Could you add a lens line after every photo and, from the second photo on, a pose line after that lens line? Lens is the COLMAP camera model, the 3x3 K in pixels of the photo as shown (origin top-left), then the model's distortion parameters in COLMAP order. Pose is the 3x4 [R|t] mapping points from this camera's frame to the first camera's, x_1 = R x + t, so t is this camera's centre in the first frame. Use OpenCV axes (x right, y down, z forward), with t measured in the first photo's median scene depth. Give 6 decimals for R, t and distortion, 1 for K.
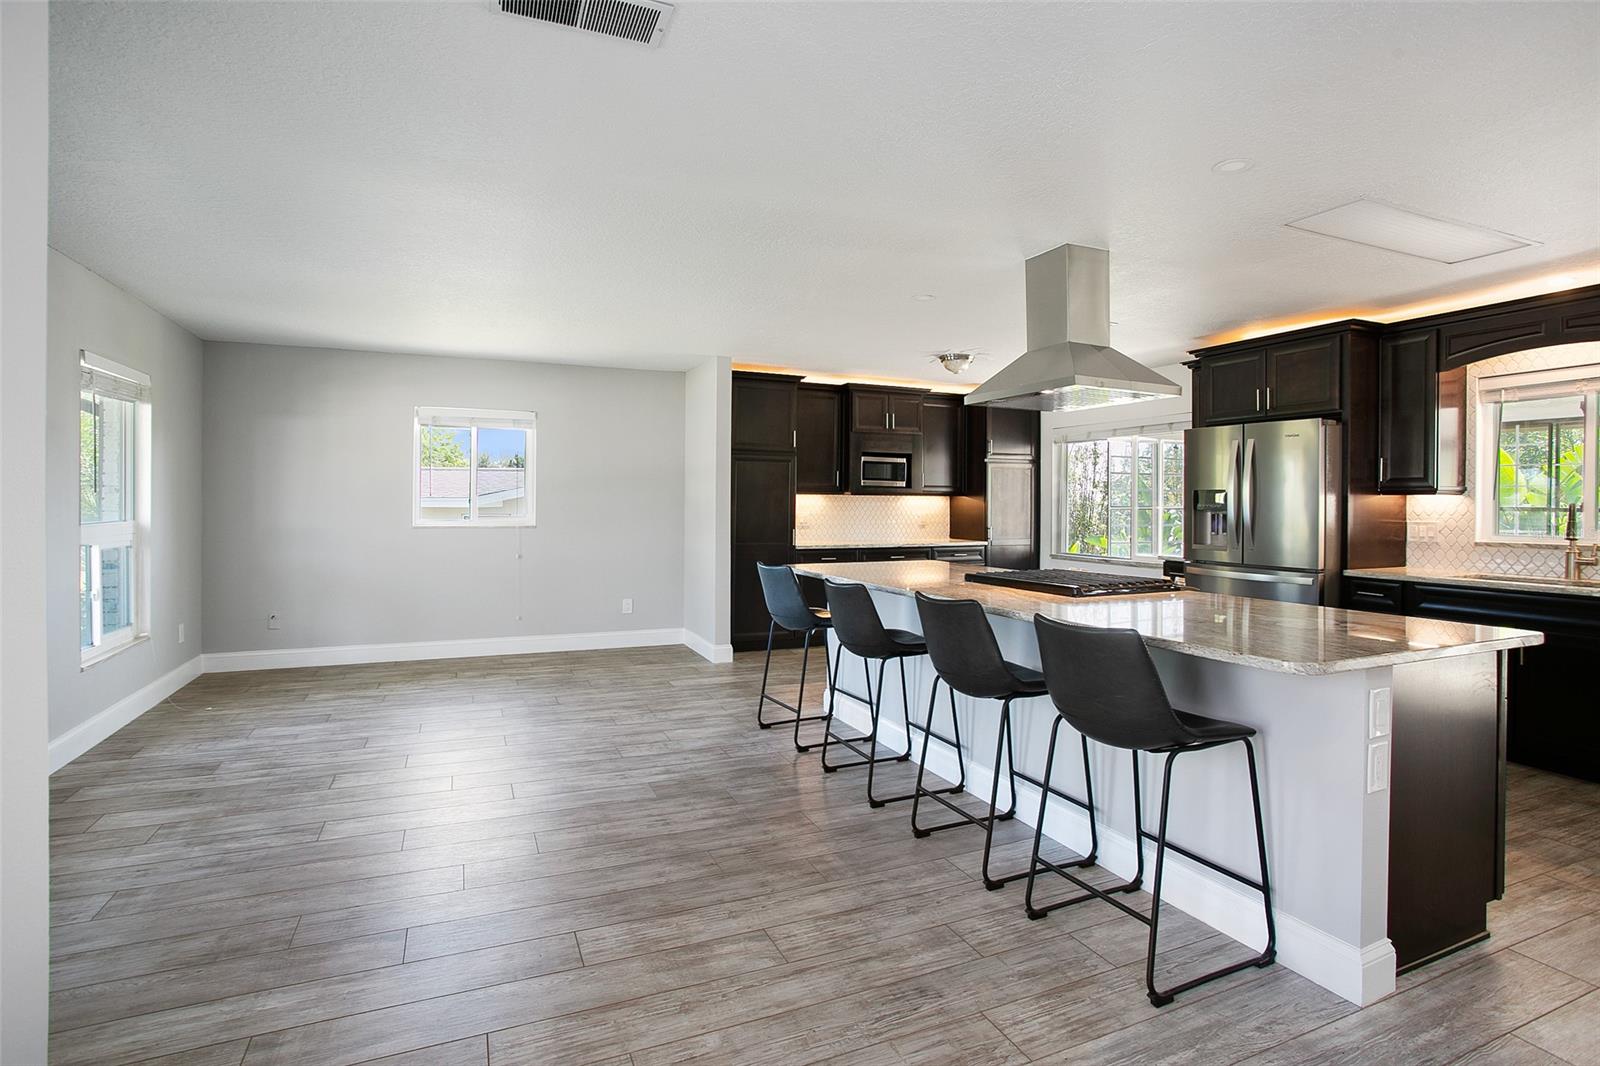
lens RADIAL K [[783.0, 0, 798.4], [0, 783.0, 513.0], [0, 0, 1]] dist [-0.058889, 0.026736]
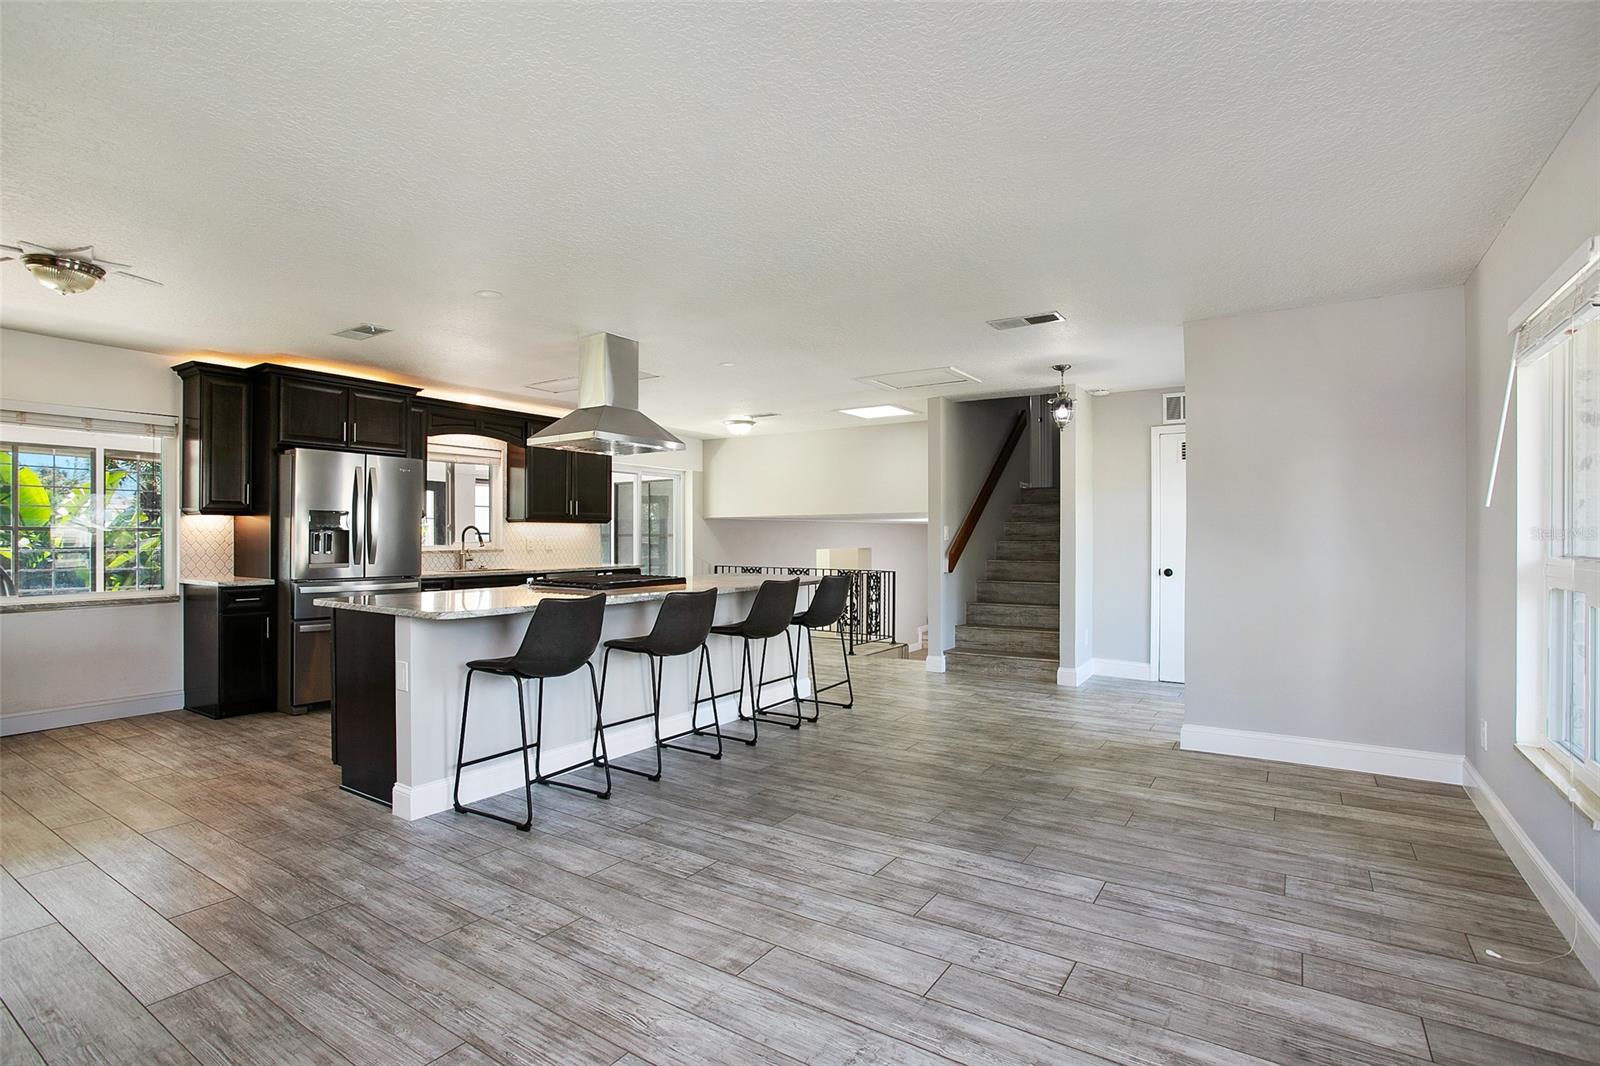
lens RADIAL K [[783.0, 0, 798.4], [0, 783.0, 513.0], [0, 0, 1]] dist [-0.058889, 0.026736]
pose [[-0.549035, 0.020203, 0.835555, -0.773413], [0.004652, 0.999766, -0.021116, -0.001378], [-0.835787, -0.007706, -0.549000, 1.163929]]
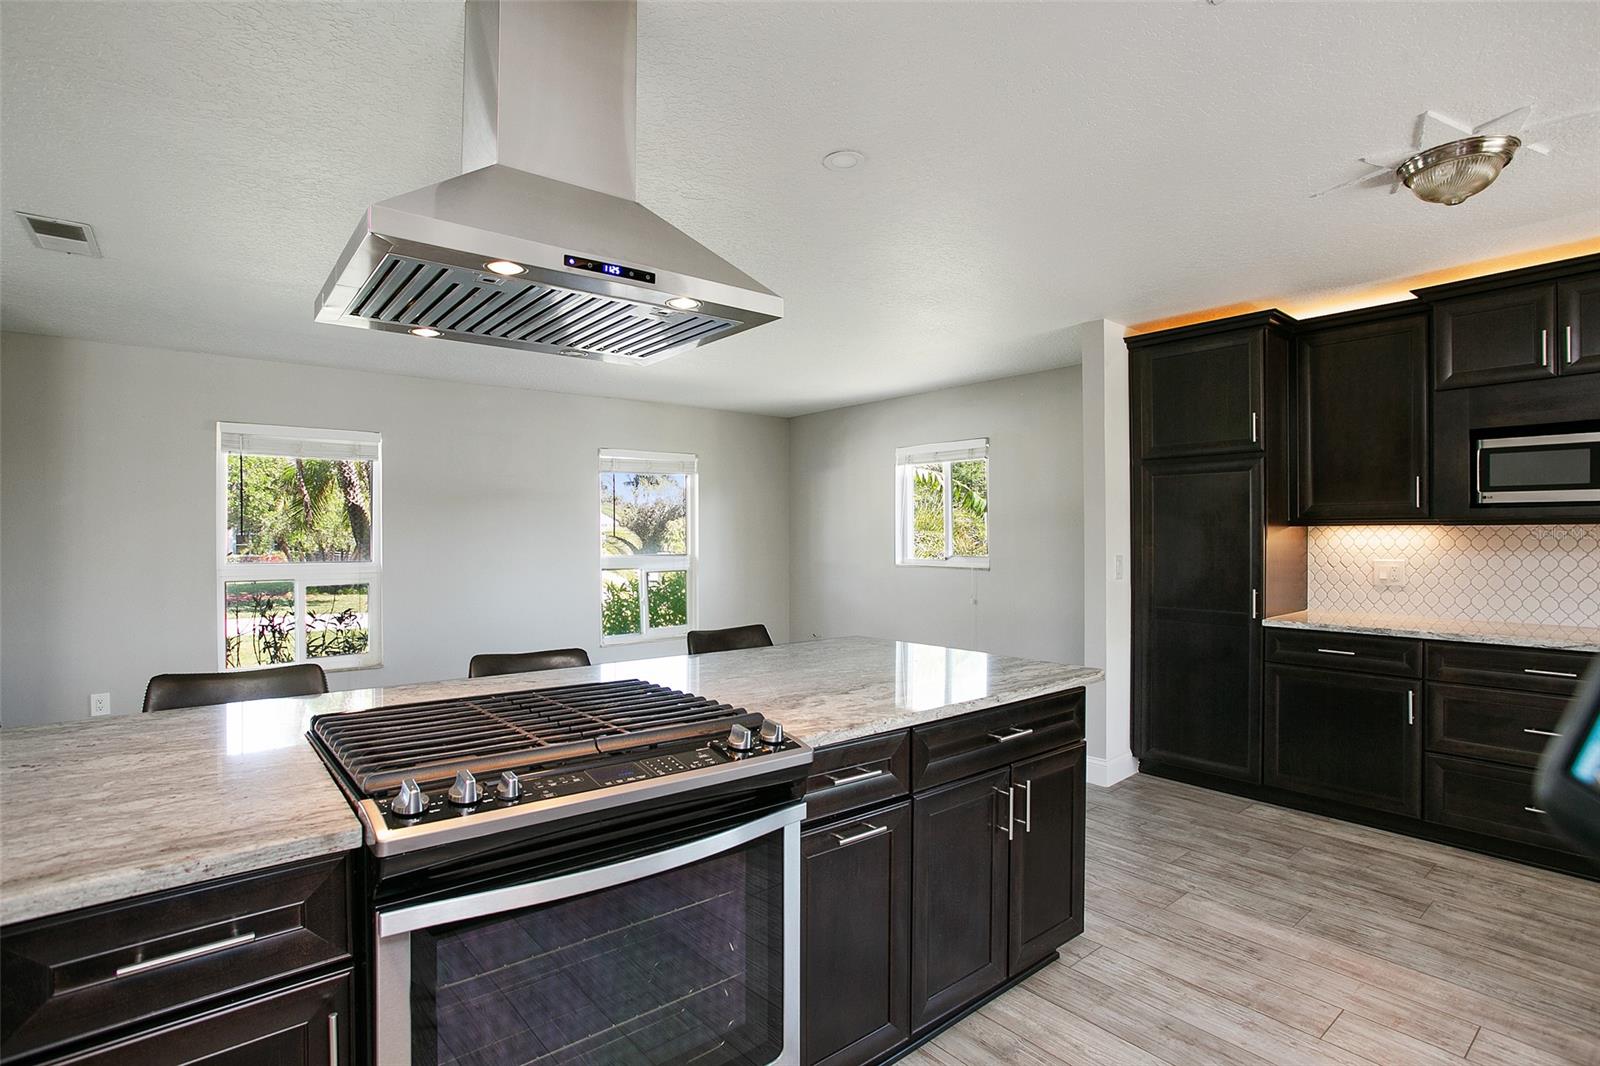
lens RADIAL K [[774.4, 0, 799.3], [0, 774.4, 537.4], [0, 0, 1]] dist [-0.055587, 0.025378]
pose [[0.268879, -0.003442, -0.963168, 0.636010], [-0.009625, 0.999934, -0.006260, -0.014258], [0.963126, 0.010954, 0.268828, 0.806820]]
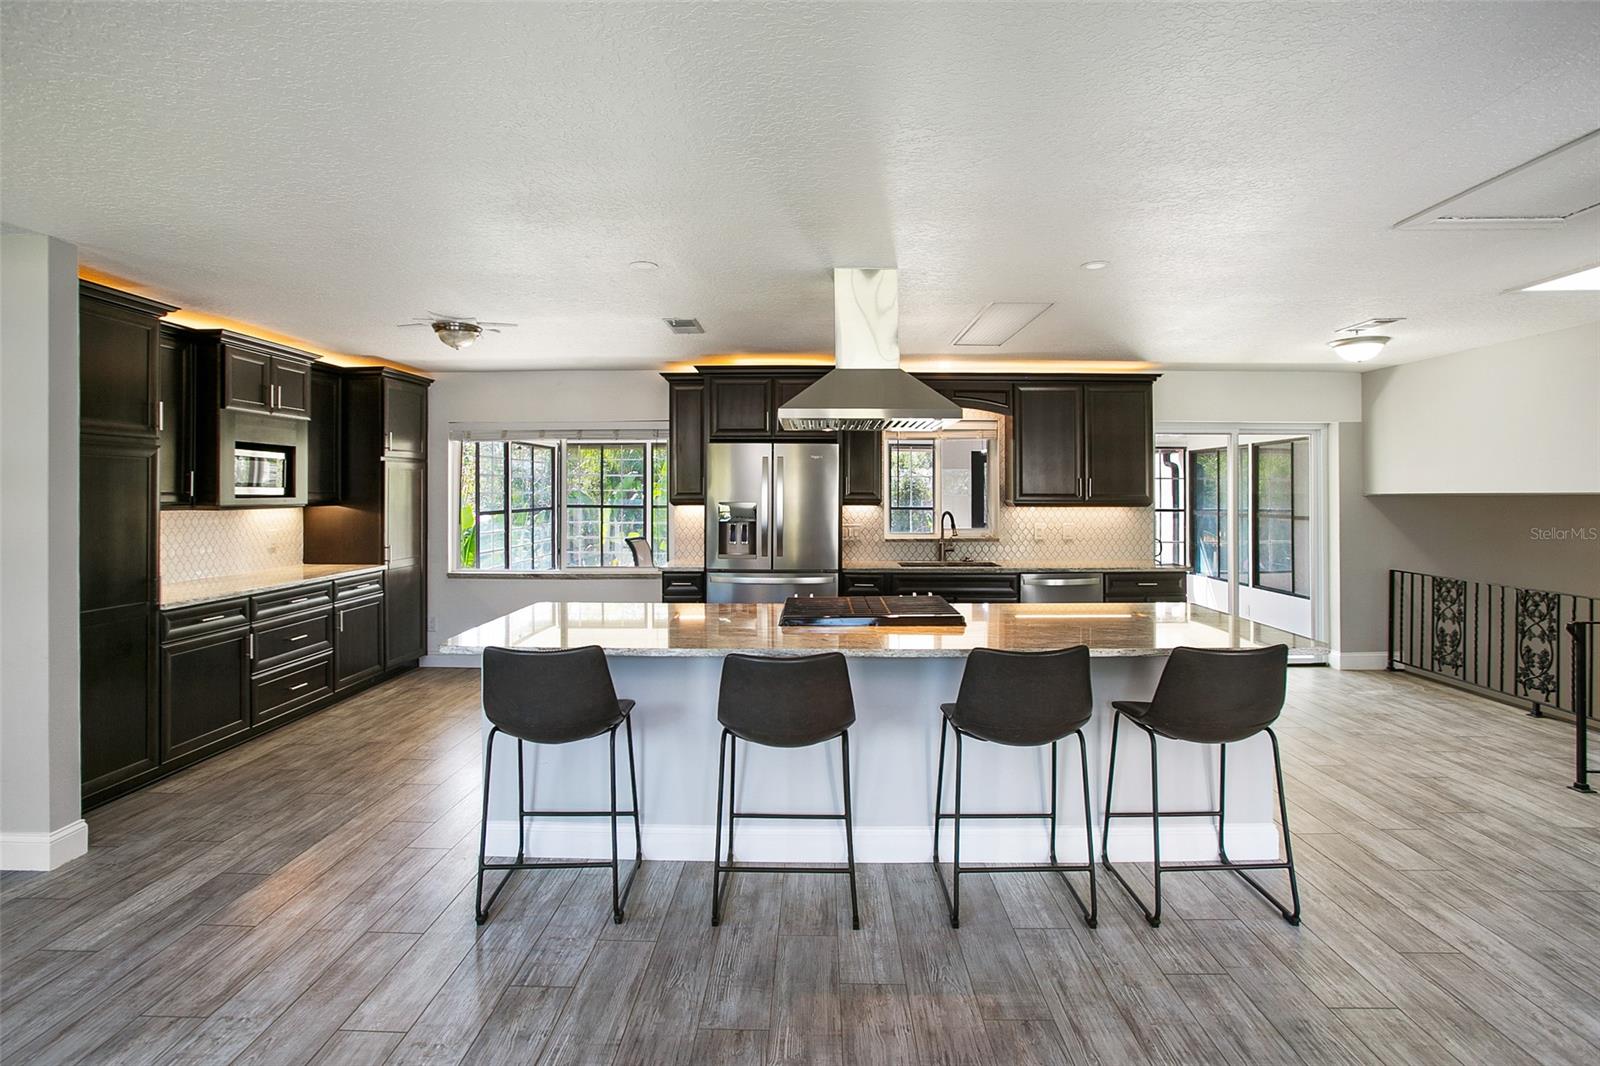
lens RADIAL K [[792.2, 0, 791.1], [0, 792.2, 473.1], [0, 0, 1]] dist [-0.056432, 0.026453]
pose [[0.425700, 0.014852, 0.904742, -0.477825], [0.015764, 0.999592, -0.023826, -0.048779], [-0.904727, 0.024405, 0.425292, 0.516576]]
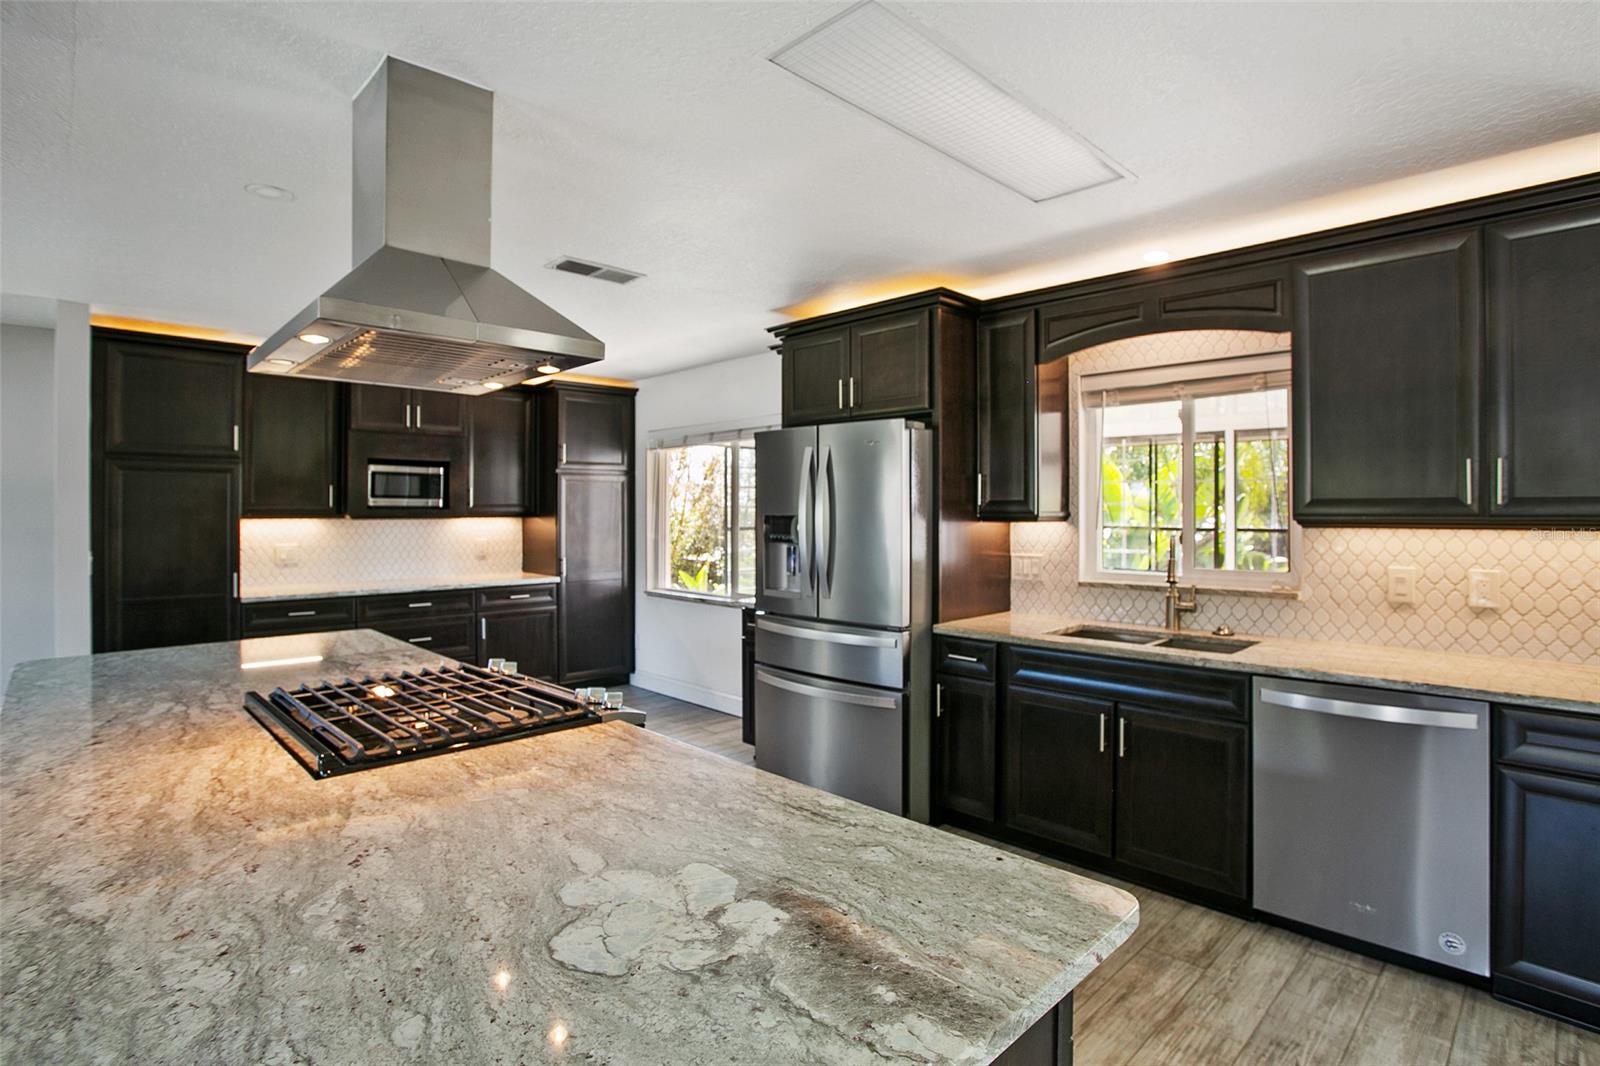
lens RADIAL K [[783.0, 0, 798.4], [0, 783.0, 513.0], [0, 0, 1]] dist [-0.058889, 0.026736]
pose [[0.936281, -0.006451, 0.351193, 0.320249], [0.010784, 0.999888, -0.010383, -0.026891], [-0.351087, 0.013509, 0.936245, 0.331097]]
